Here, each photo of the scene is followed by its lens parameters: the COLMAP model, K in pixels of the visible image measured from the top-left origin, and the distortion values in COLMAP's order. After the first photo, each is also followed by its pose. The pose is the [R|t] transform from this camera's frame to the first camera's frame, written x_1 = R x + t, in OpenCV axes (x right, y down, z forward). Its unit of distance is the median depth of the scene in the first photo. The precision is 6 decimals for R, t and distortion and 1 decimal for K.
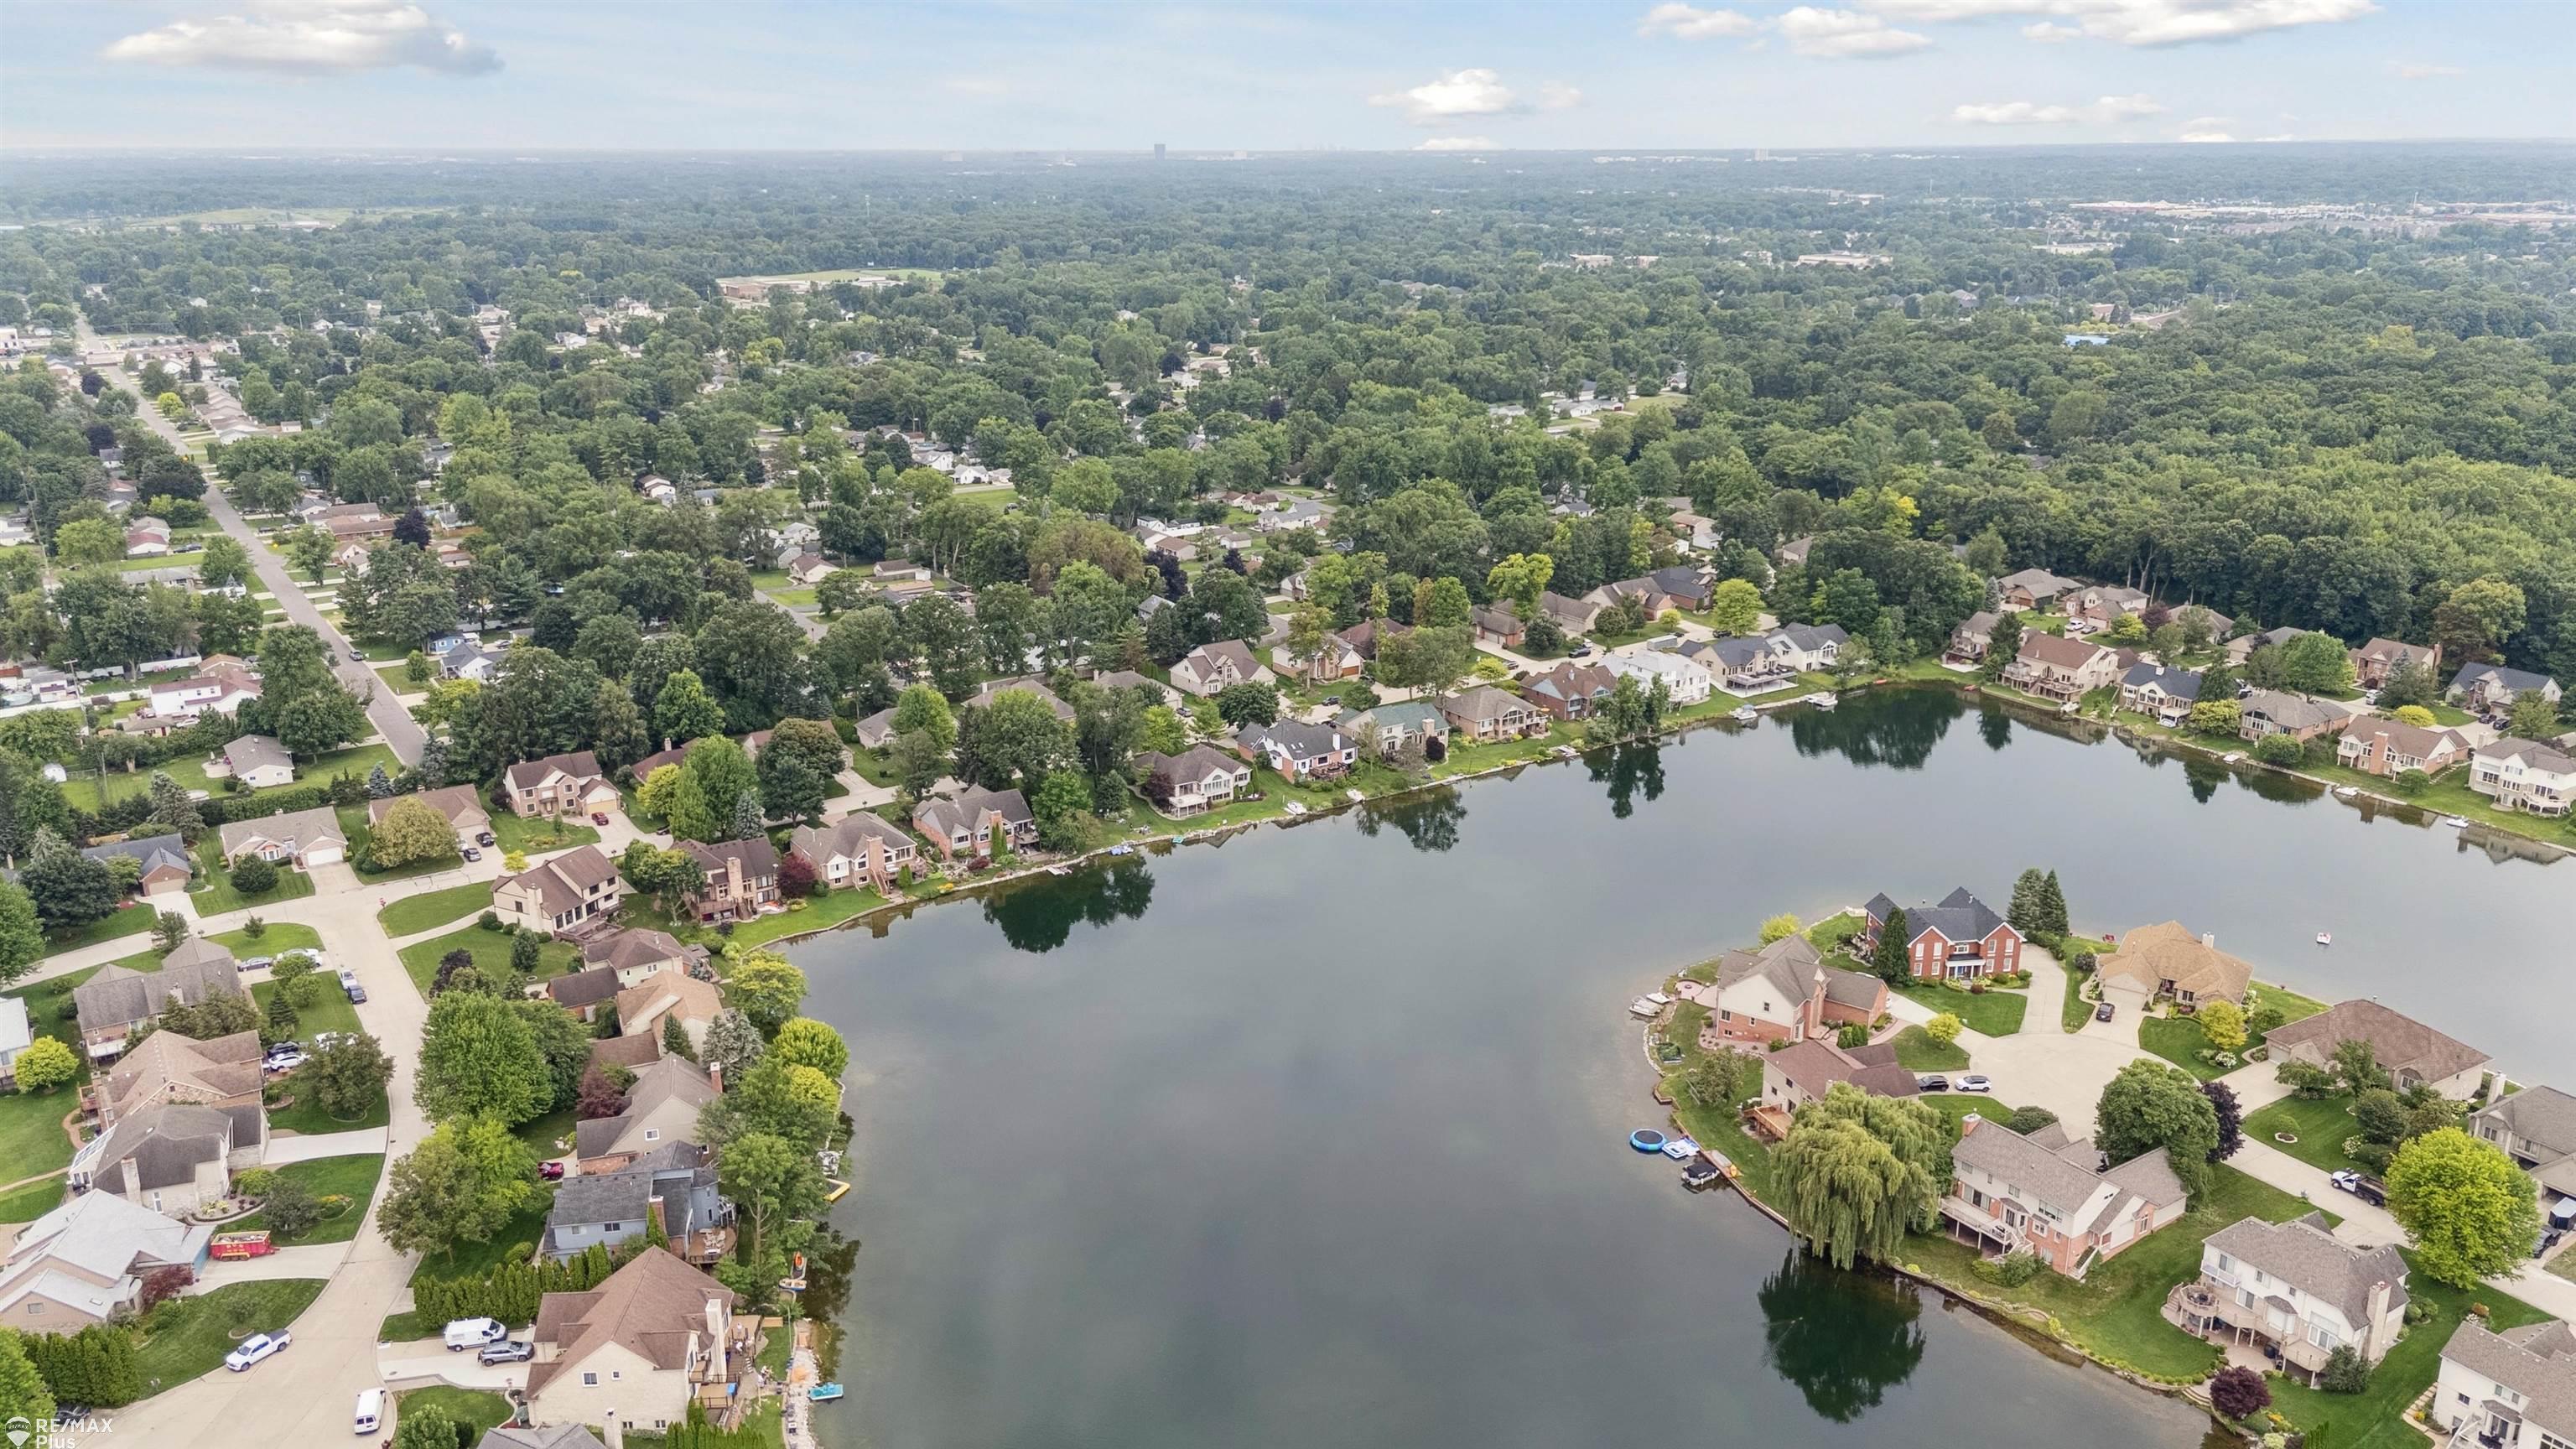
lens RADIAL K [[1901.9, 0, 1289.2], [0, 1901.9, 688.0], [0, 0, 1]] dist [0.092361, -0.115276]
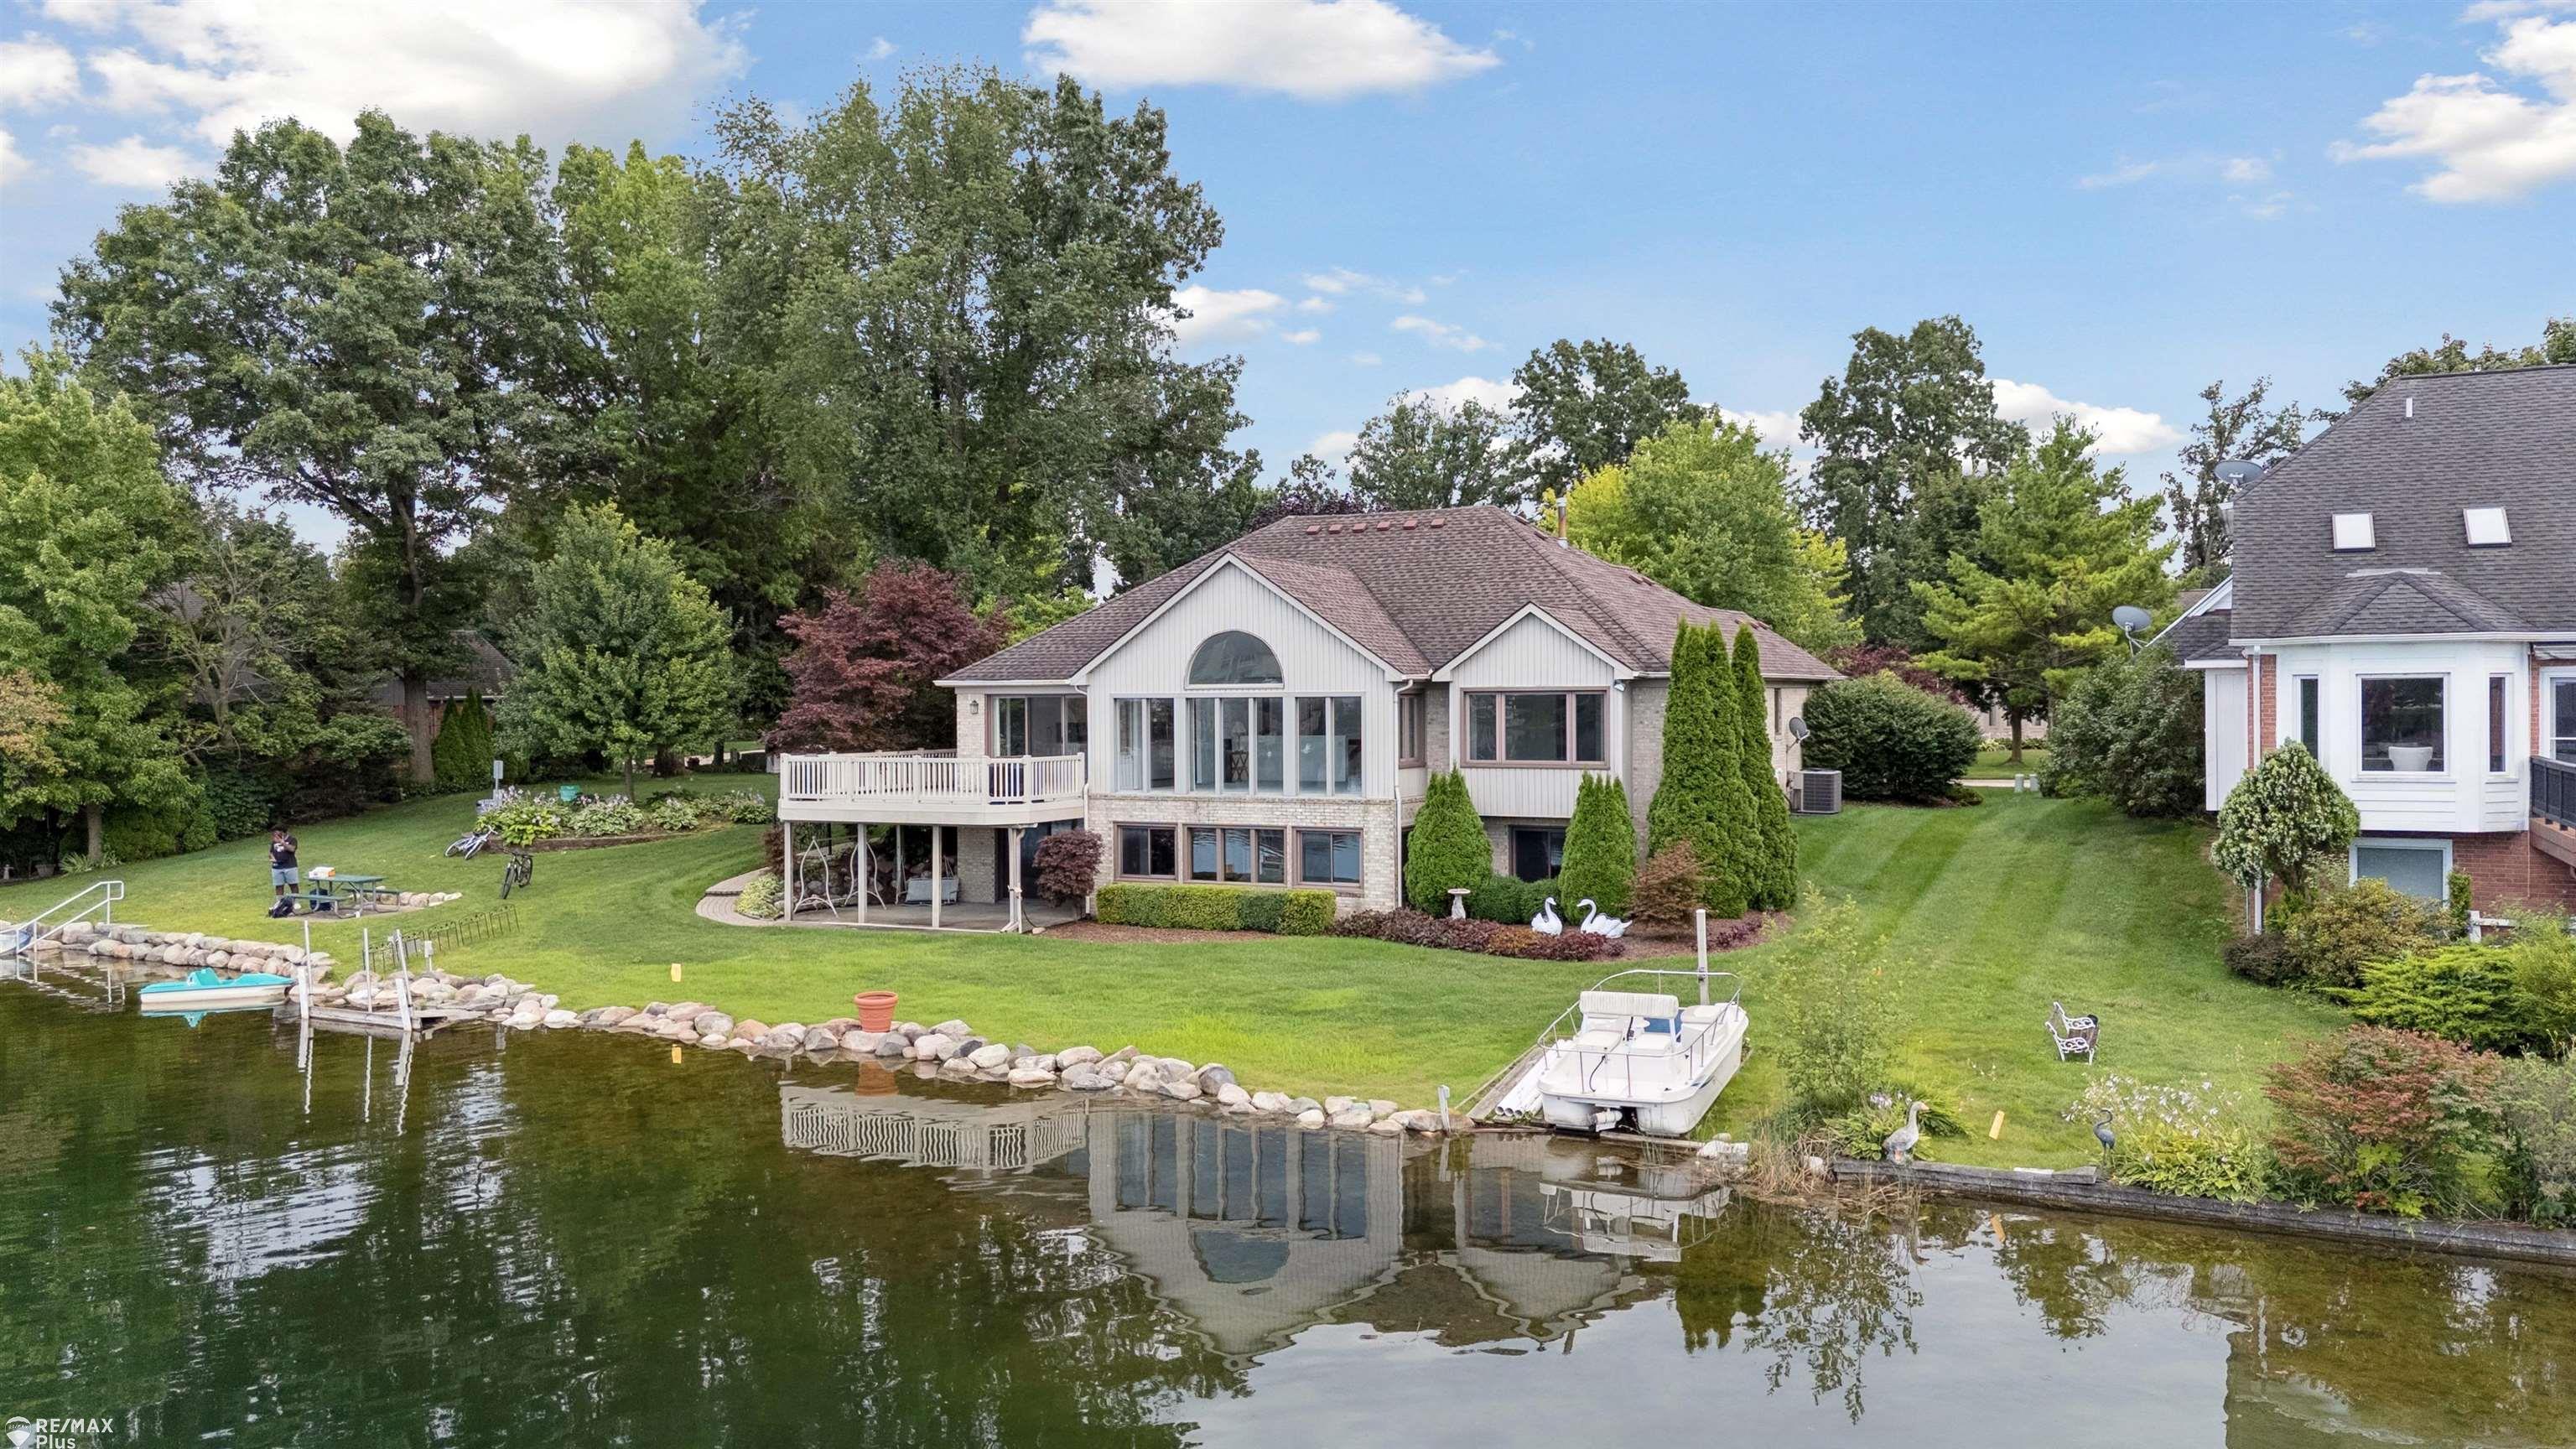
lens RADIAL K [[1901.9, 0, 1289.2], [0, 1901.9, 688.0], [0, 0, 1]] dist [0.092361, -0.115276]
pose [[0.488564, -0.007390, -0.872497, 0.054557], [-0.232778, 0.962617, -0.138500, 0.060947], [0.840904, 0.270765, 0.468580, 0.926480]]
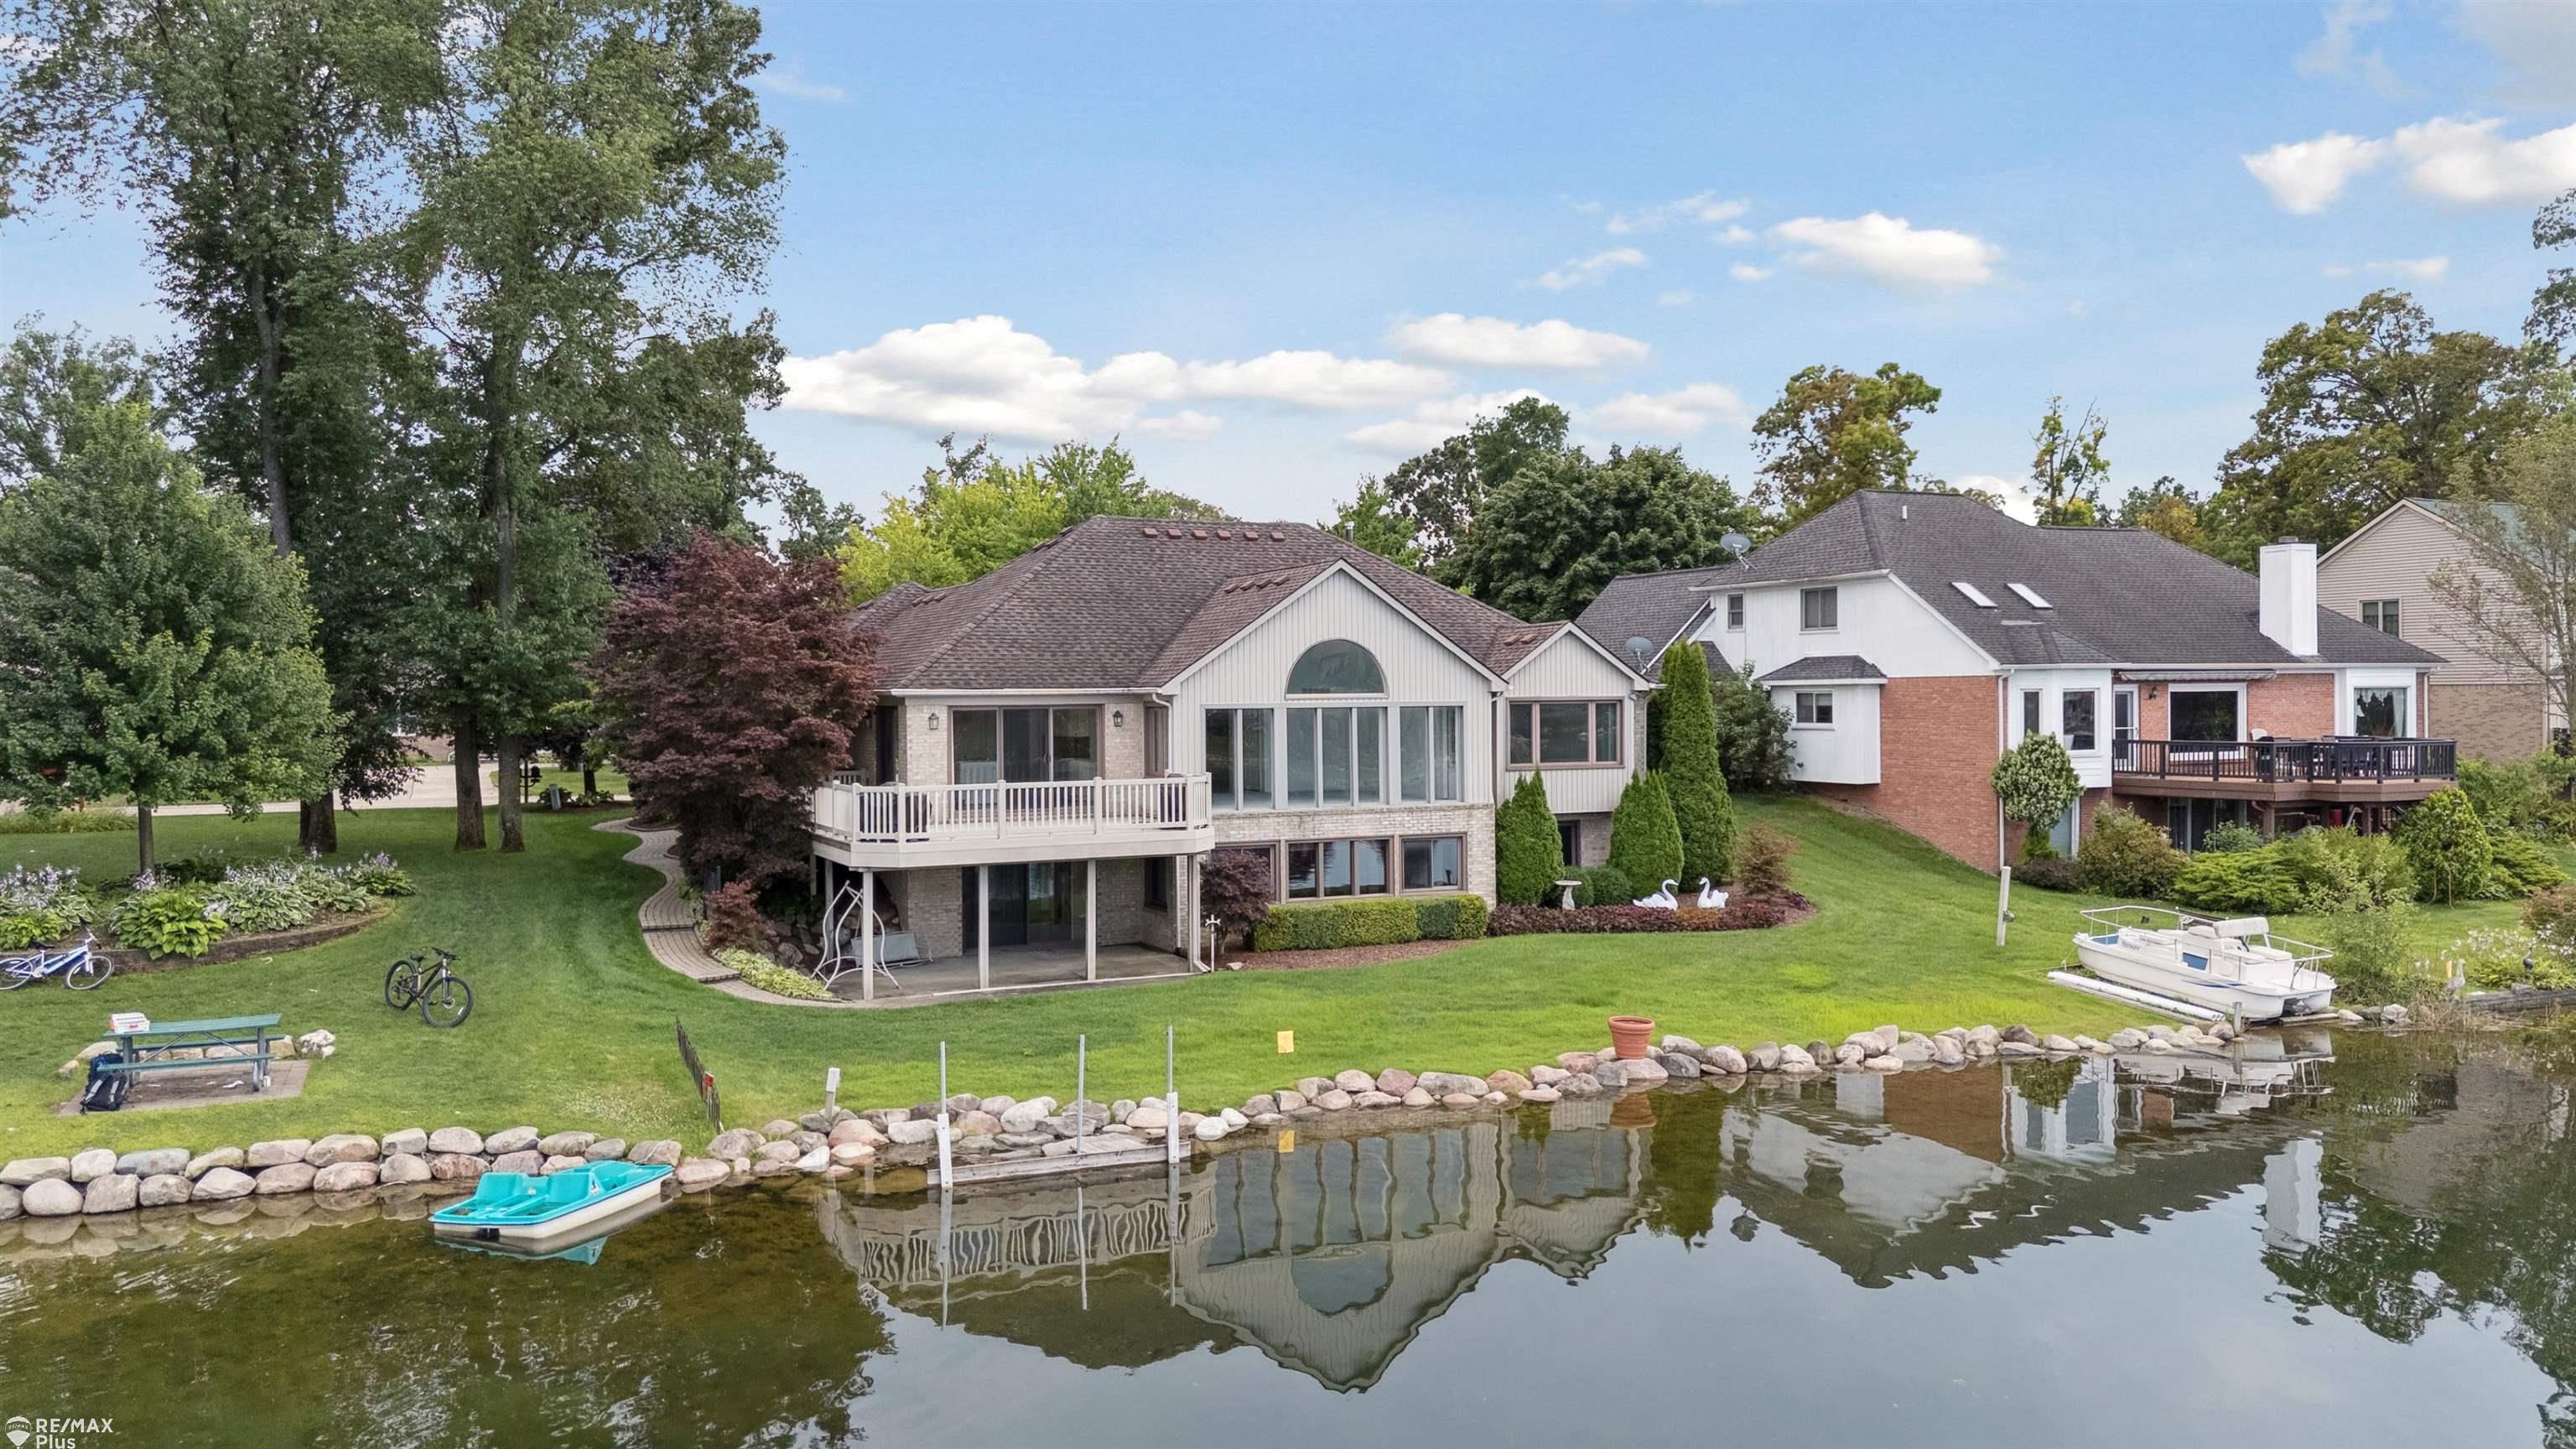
lens RADIAL K [[1901.9, 0, 1289.2], [0, 1901.9, 688.0], [0, 0, 1]] dist [0.092361, -0.115276]
pose [[0.988082, -0.009911, -0.153611, -0.023891], [-0.033219, 0.960681, -0.275661, 0.074725], [0.150303, 0.277479, 0.948902, 0.876145]]
